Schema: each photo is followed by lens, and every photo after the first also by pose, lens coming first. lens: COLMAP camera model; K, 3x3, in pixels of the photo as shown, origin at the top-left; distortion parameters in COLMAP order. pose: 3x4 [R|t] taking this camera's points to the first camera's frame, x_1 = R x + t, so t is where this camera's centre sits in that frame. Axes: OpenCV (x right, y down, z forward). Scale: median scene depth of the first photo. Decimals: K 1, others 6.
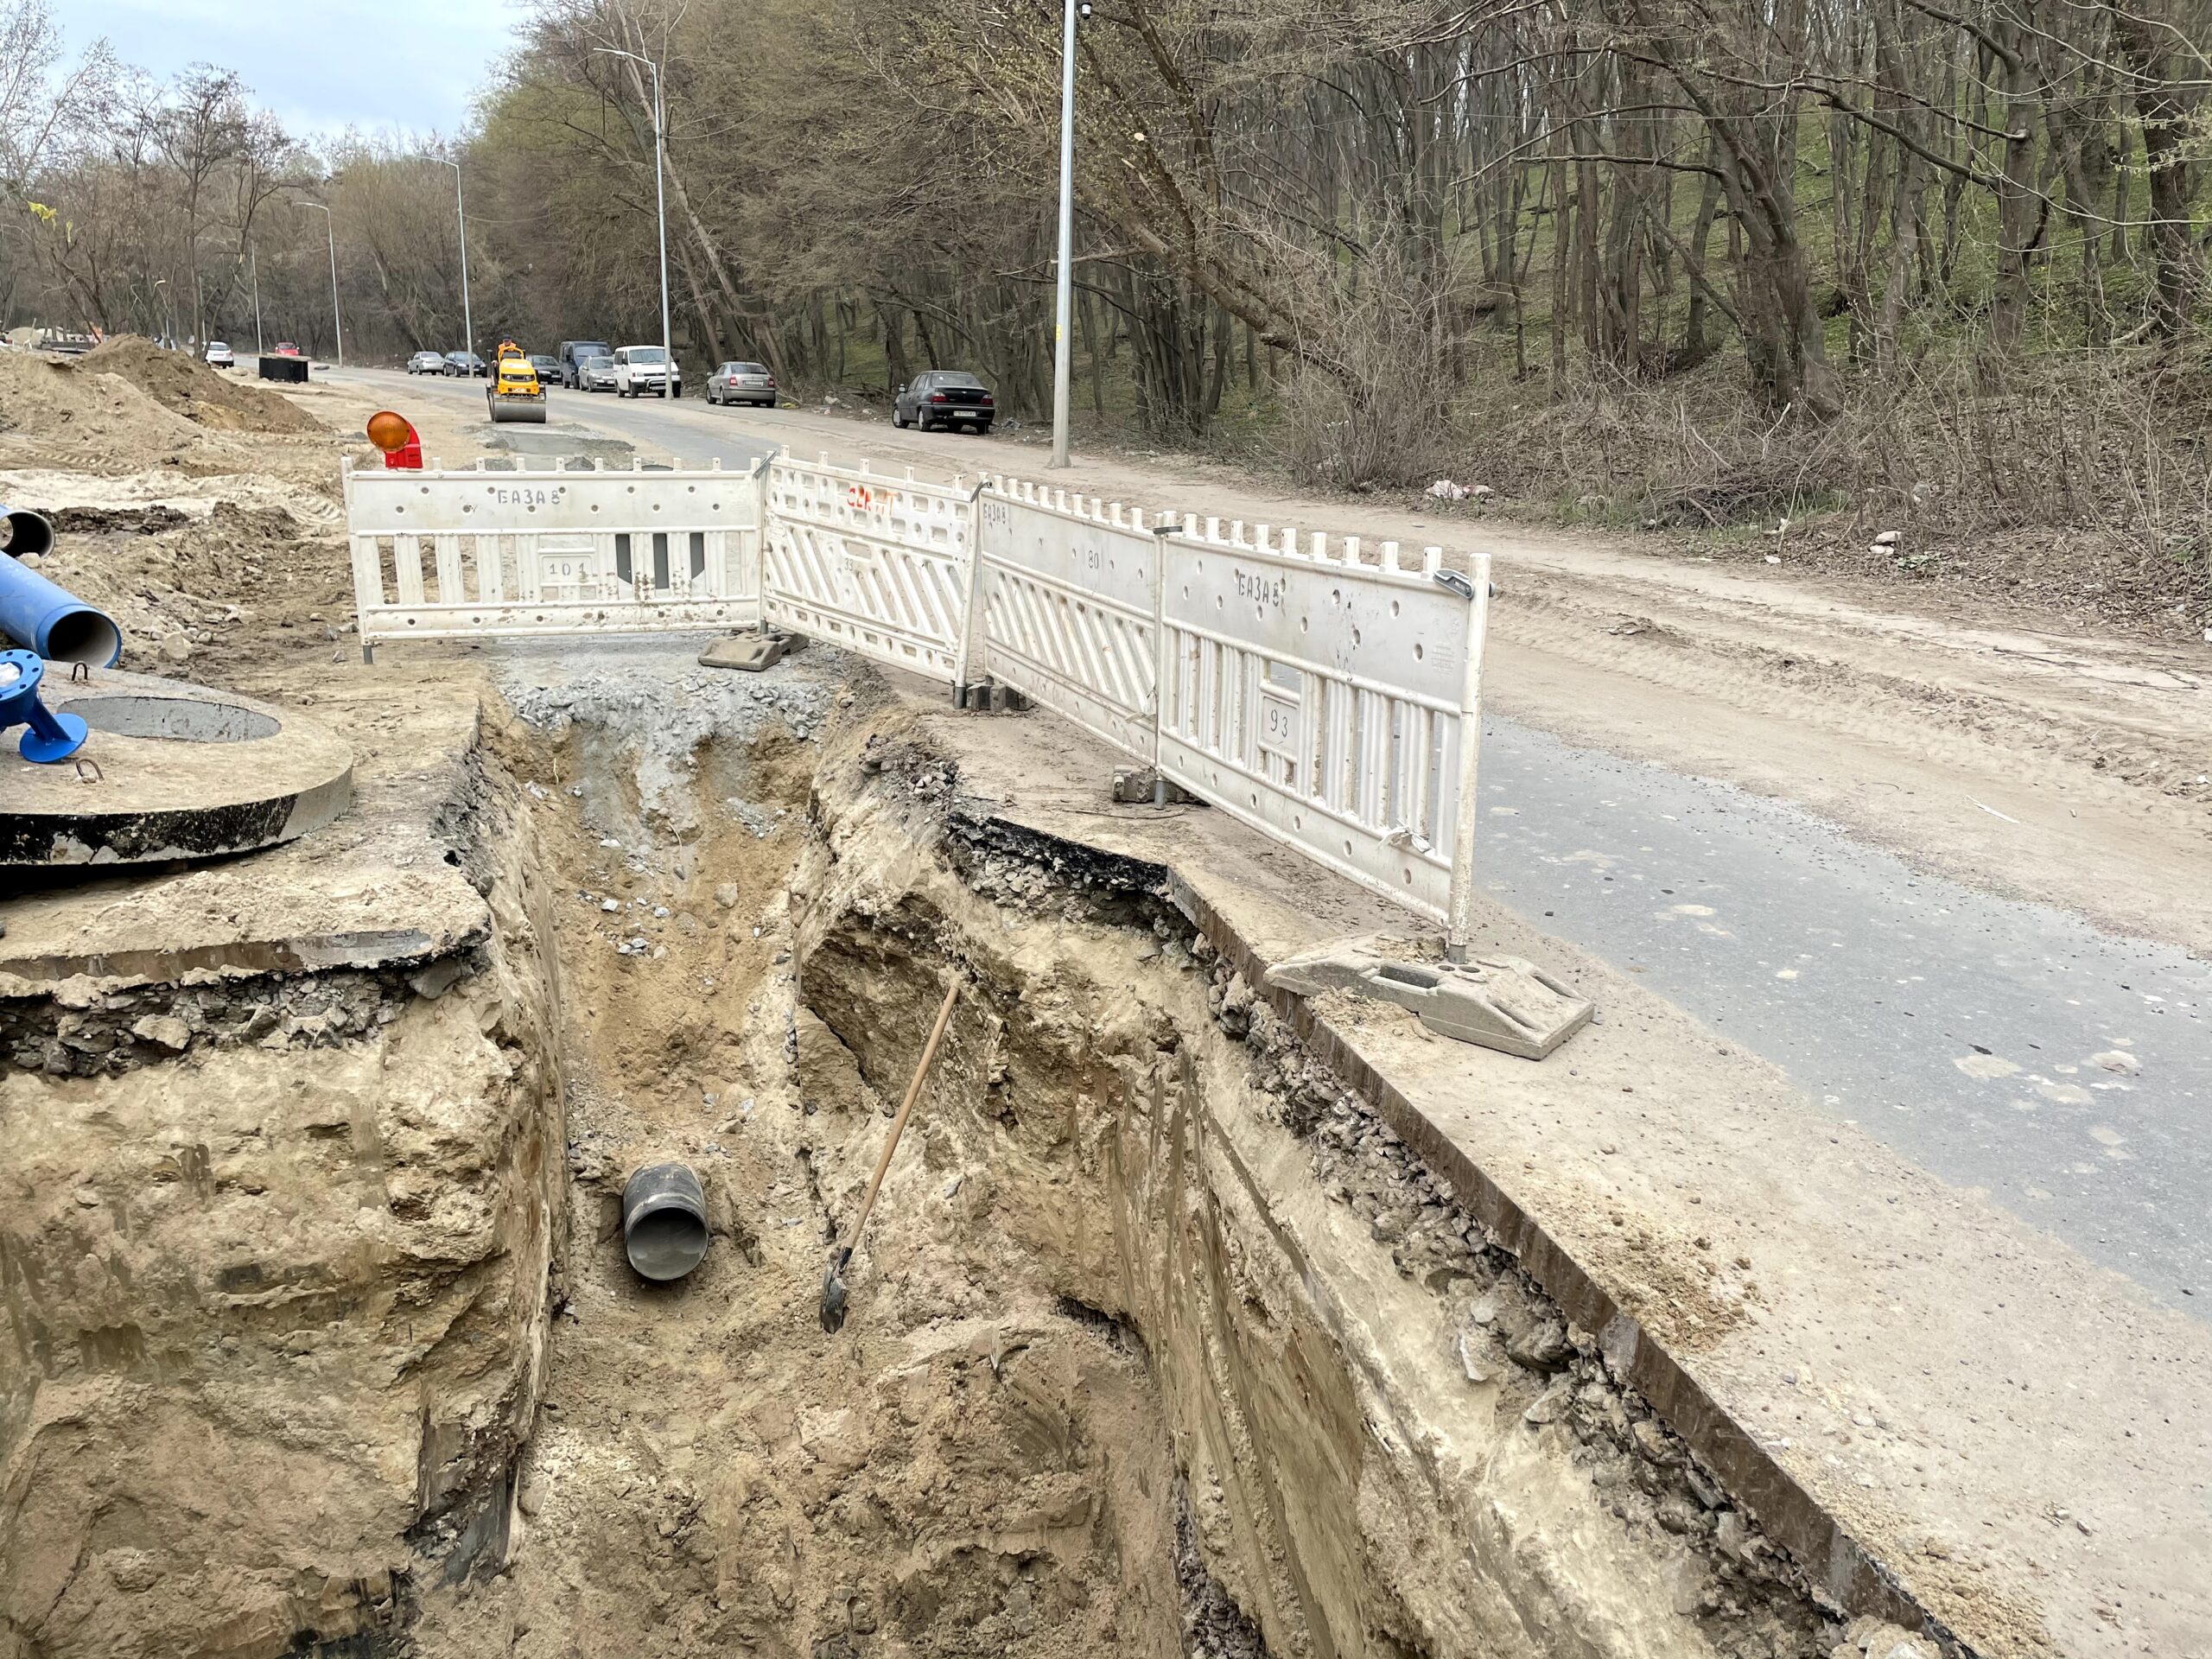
lens RADIAL K [[1673.1, 0, 1106.0], [0, 1673.1, 829.5], [0, 0, 1]] dist [0.111348, -0.160268]
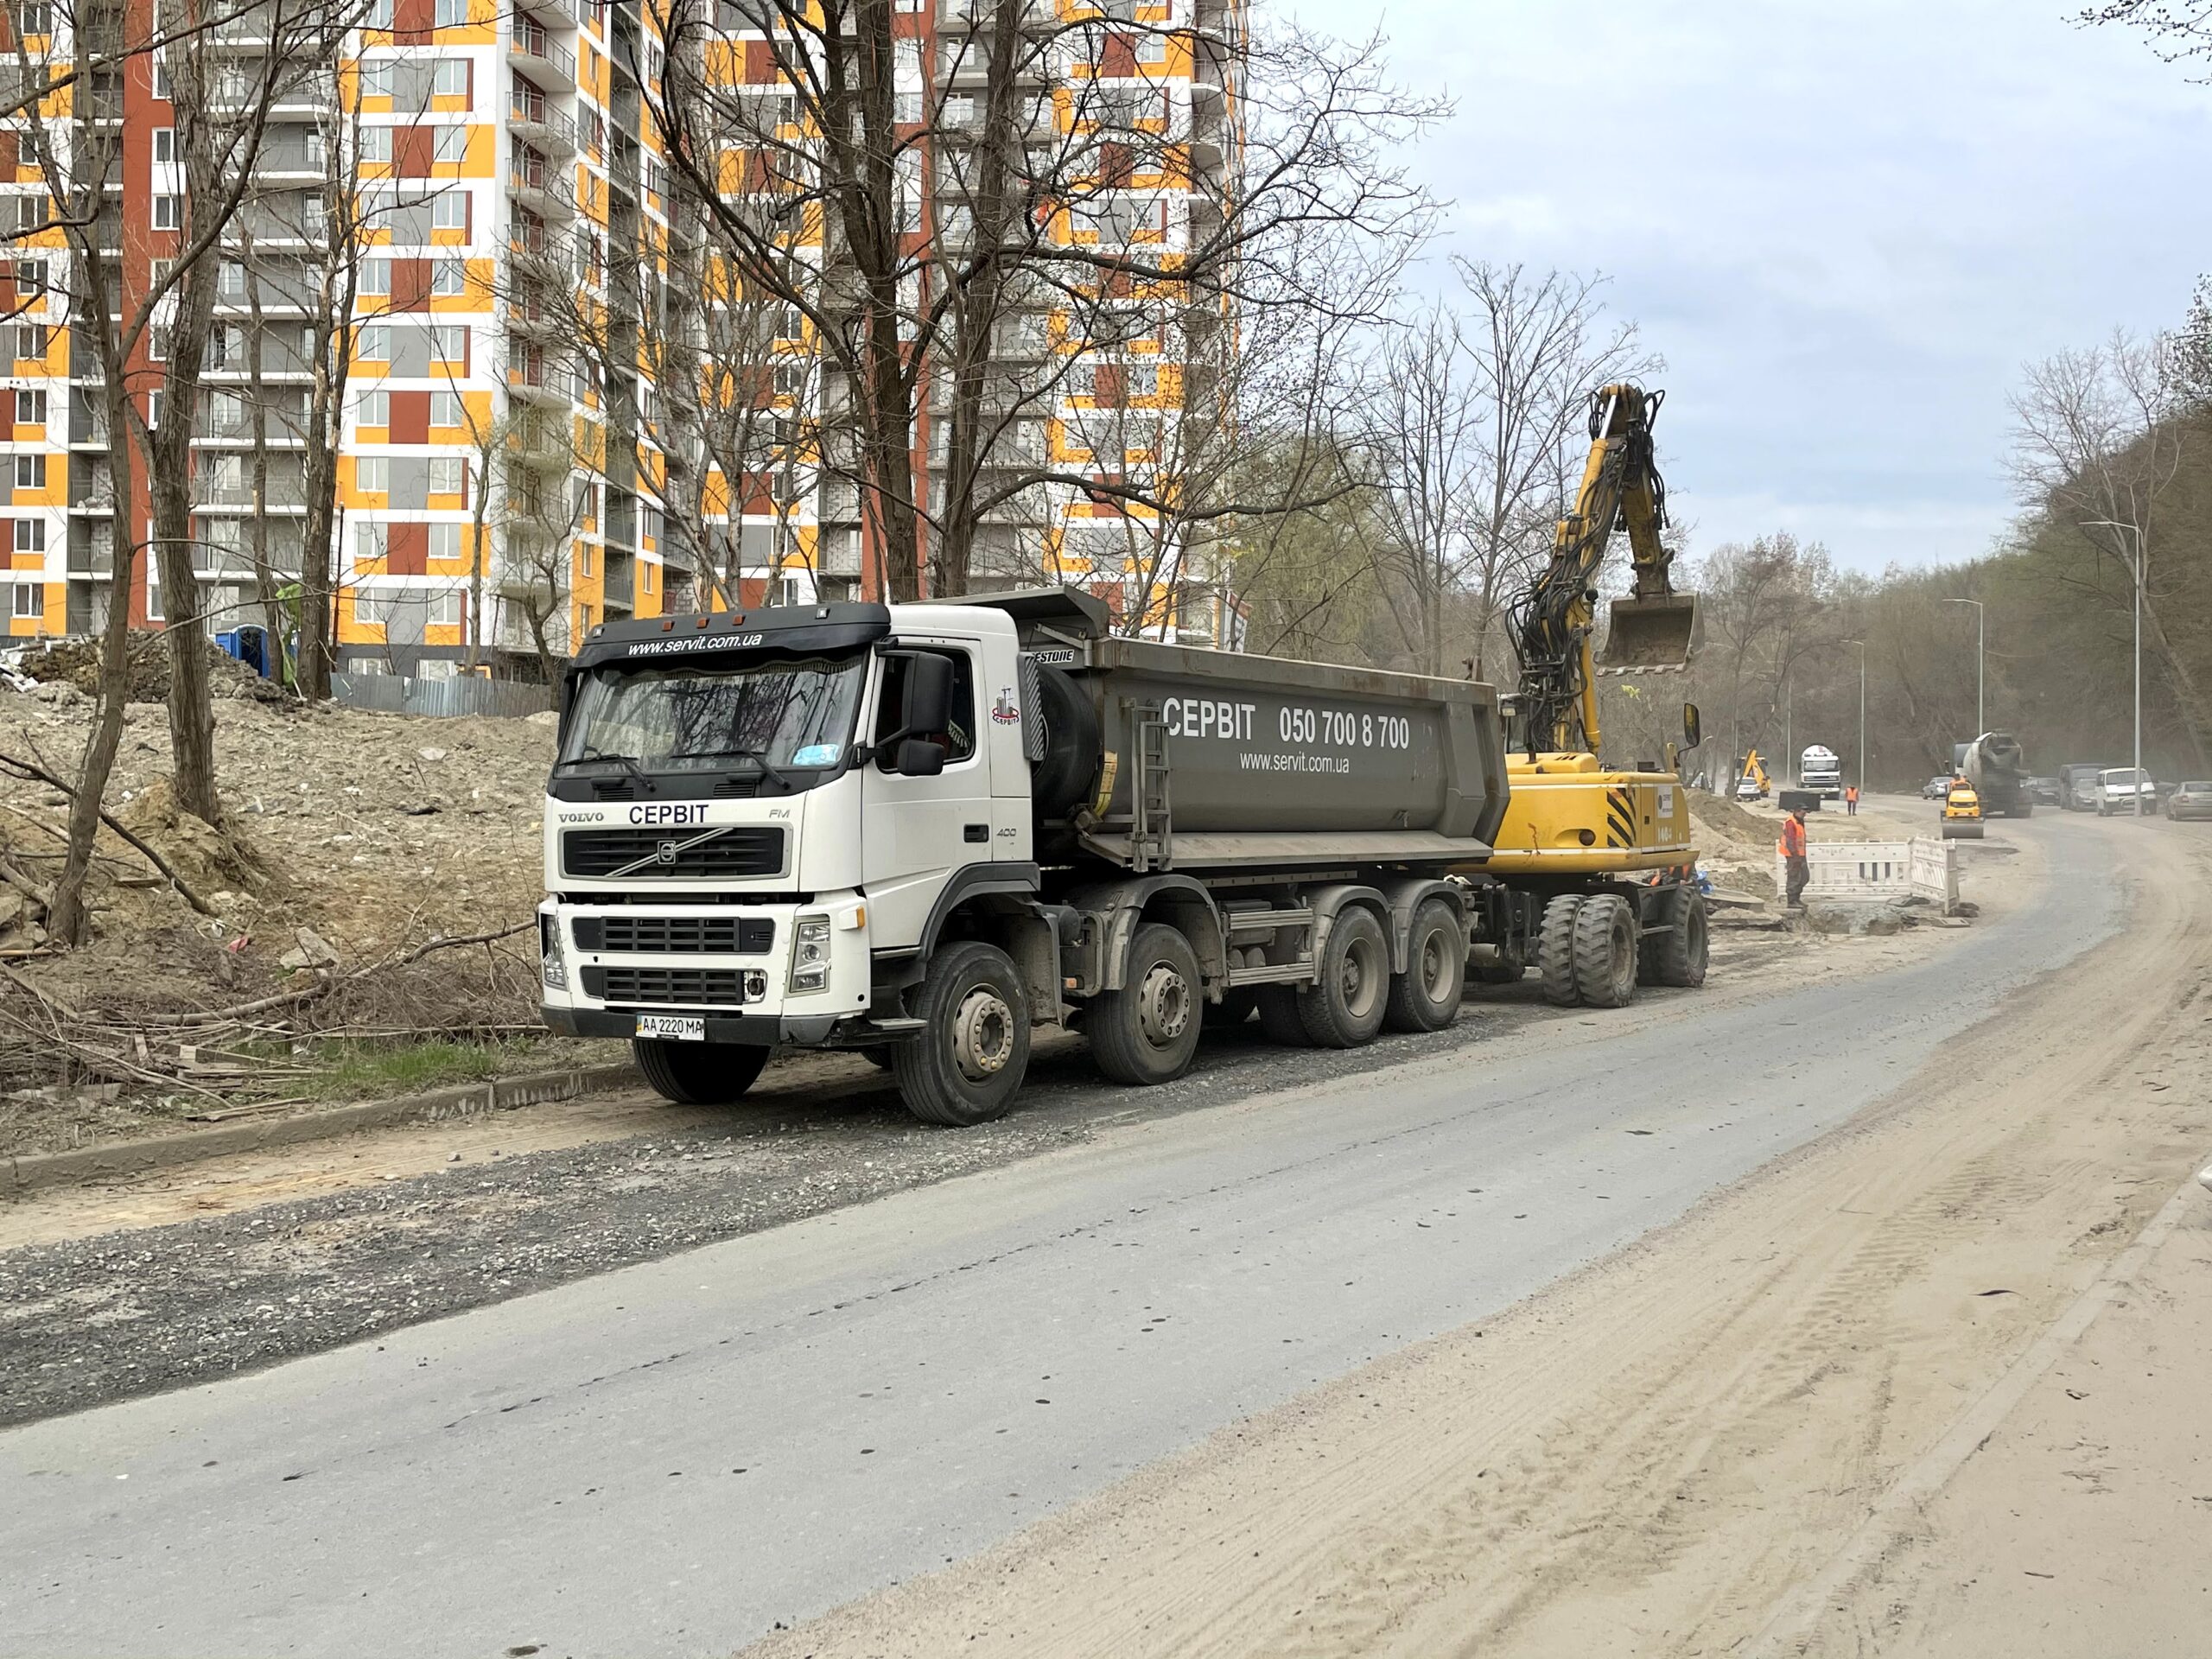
lens RADIAL K [[2182.7, 0, 1106.0], [0, 2182.7, 829.5], [0, 0, 1]] dist [0.042828, -0.004328]
pose [[0.730836, -0.018347, -0.682306, 0.238594], [-0.147730, 0.971692, -0.184366, 0.117159], [0.666374, 0.235538, 0.707437, -0.457297]]
